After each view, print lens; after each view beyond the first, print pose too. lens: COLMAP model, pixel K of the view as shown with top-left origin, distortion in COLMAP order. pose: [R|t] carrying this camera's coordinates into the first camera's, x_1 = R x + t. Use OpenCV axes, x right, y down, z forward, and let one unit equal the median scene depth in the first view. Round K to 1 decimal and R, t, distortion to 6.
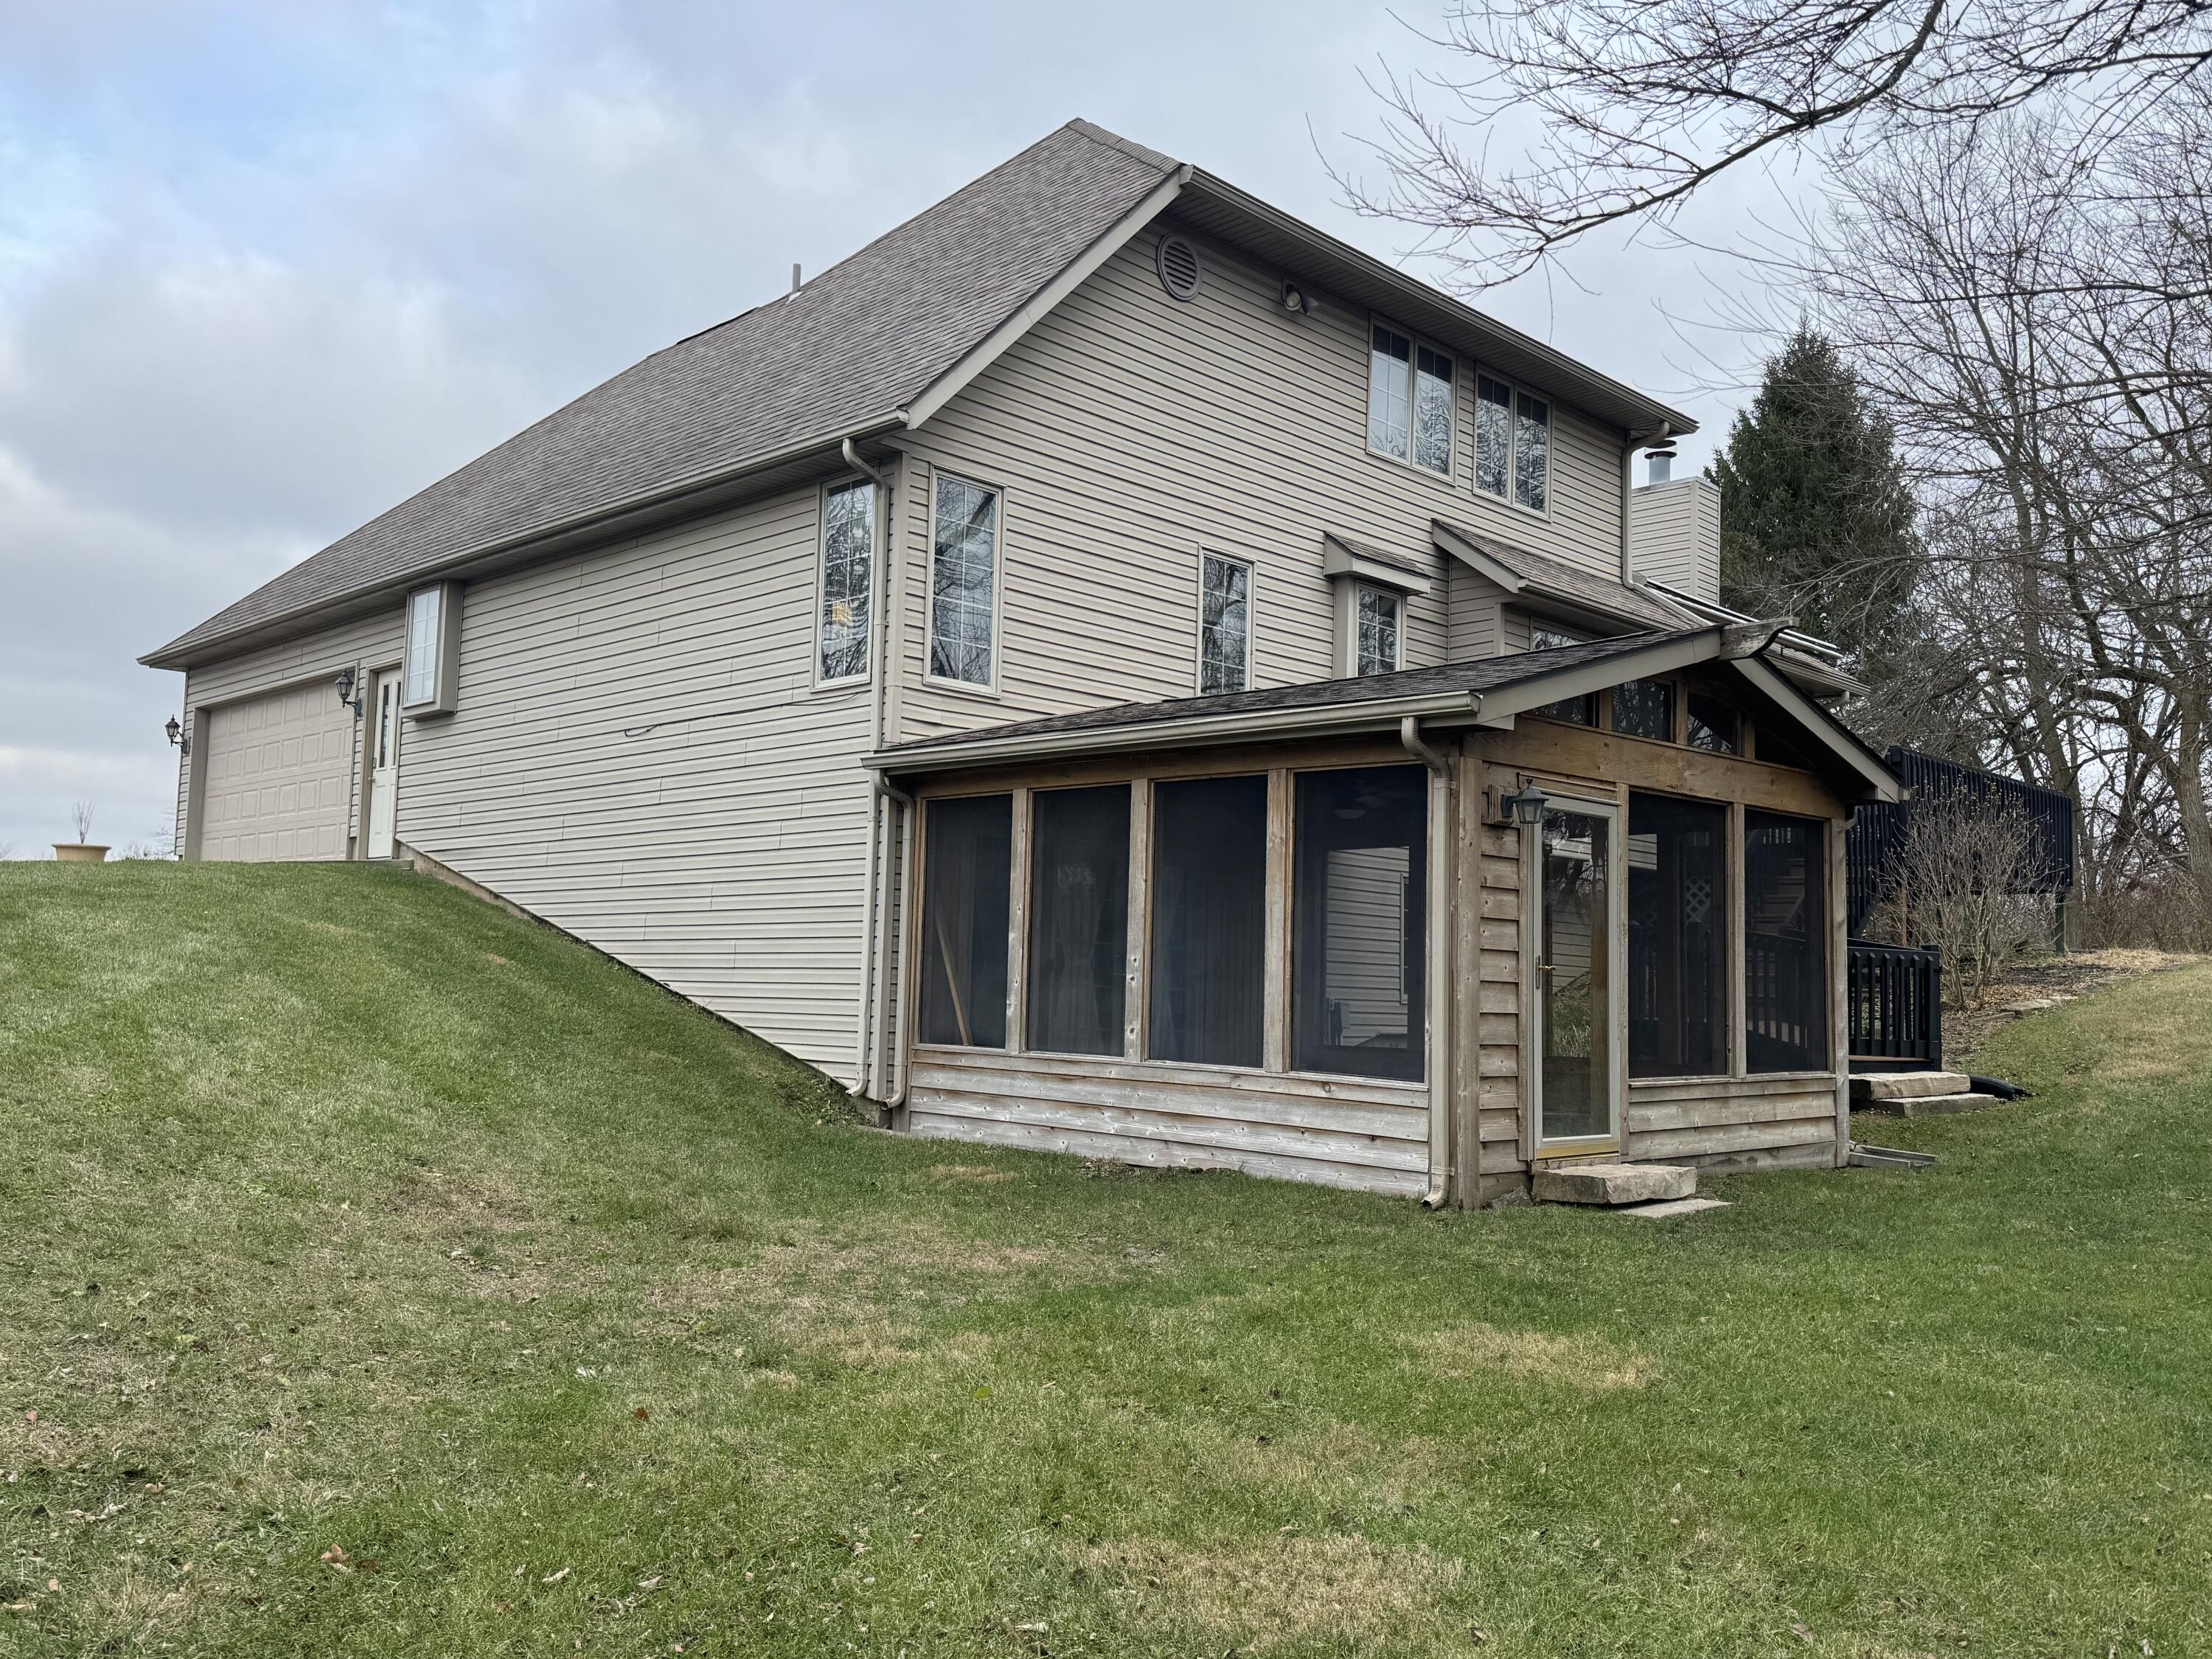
lens RADIAL K [[1830.7, 0, 1035.9], [0, 1830.7, 816.9], [0, 0, 1]] dist [0.097552, -0.160789]
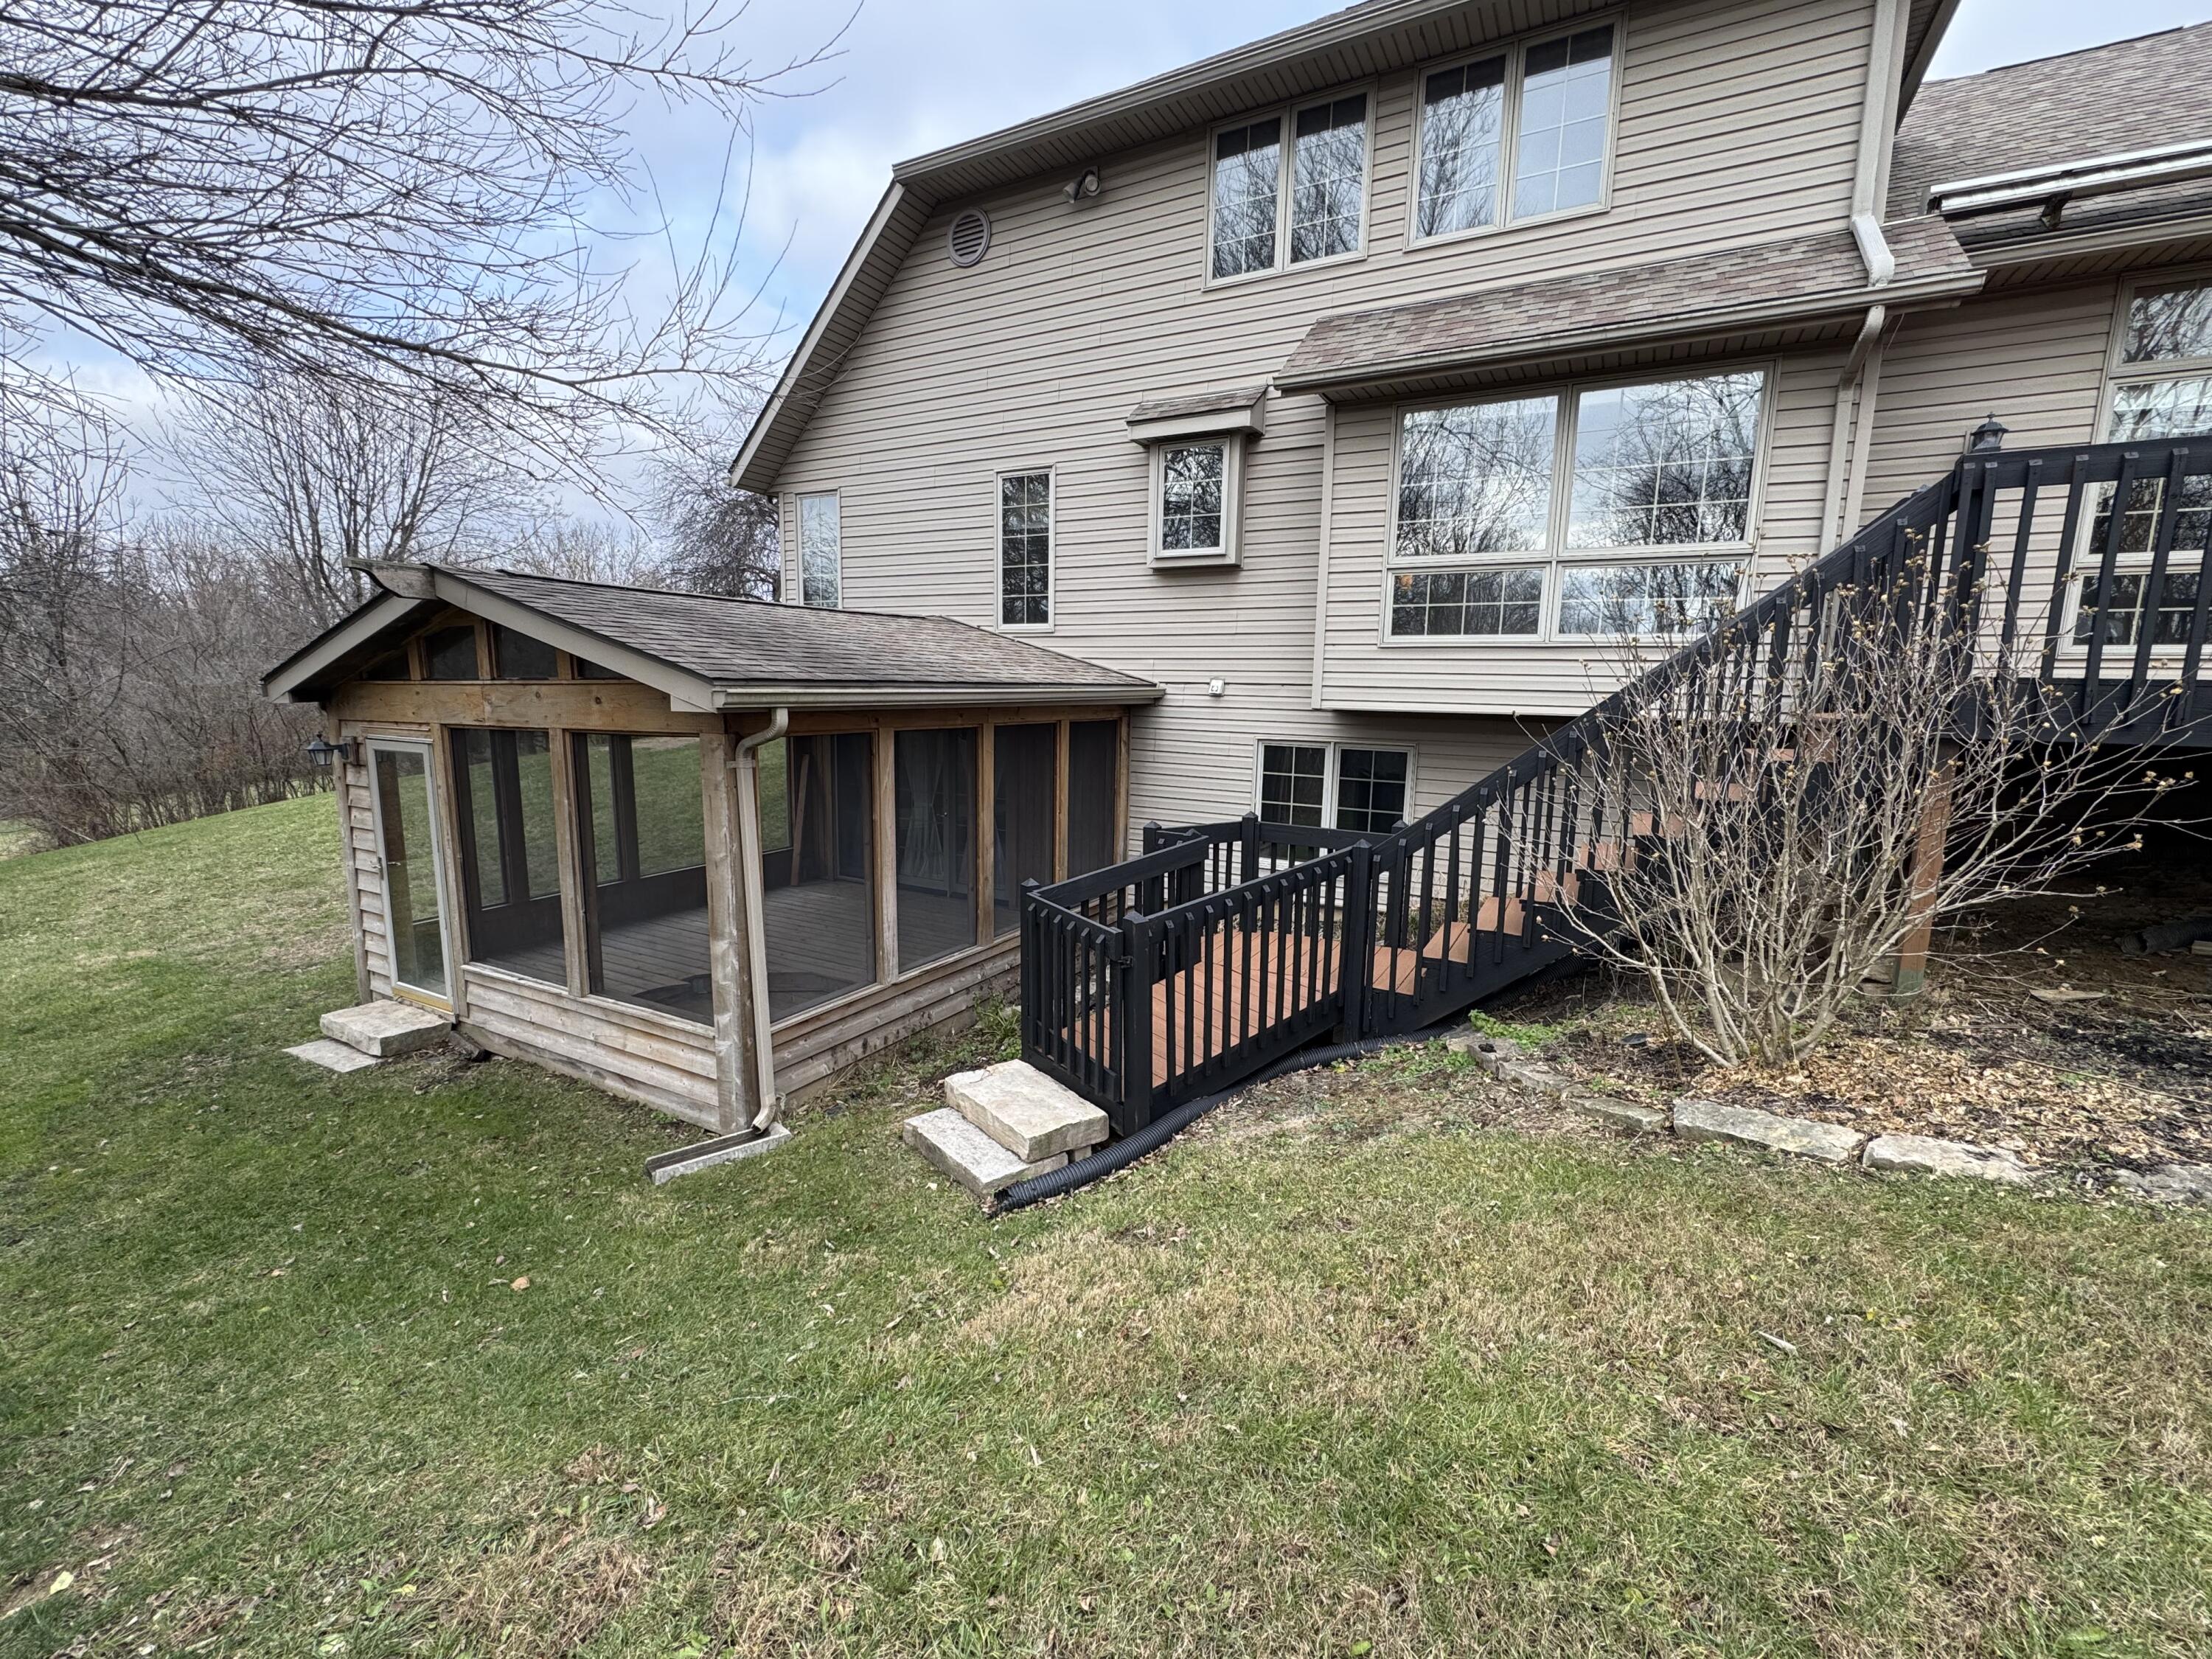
lens RADIAL K [[878.2, 0, 1111.7], [0, 878.2, 834.5], [0, 0, 1]] dist [-0.003226, -0.000058]
pose [[0.300177, 0.125176, -0.945635, 0.845138], [0.091891, 0.982947, 0.159284, 0.002348], [0.949447, -0.134709, 0.283556, 1.065426]]
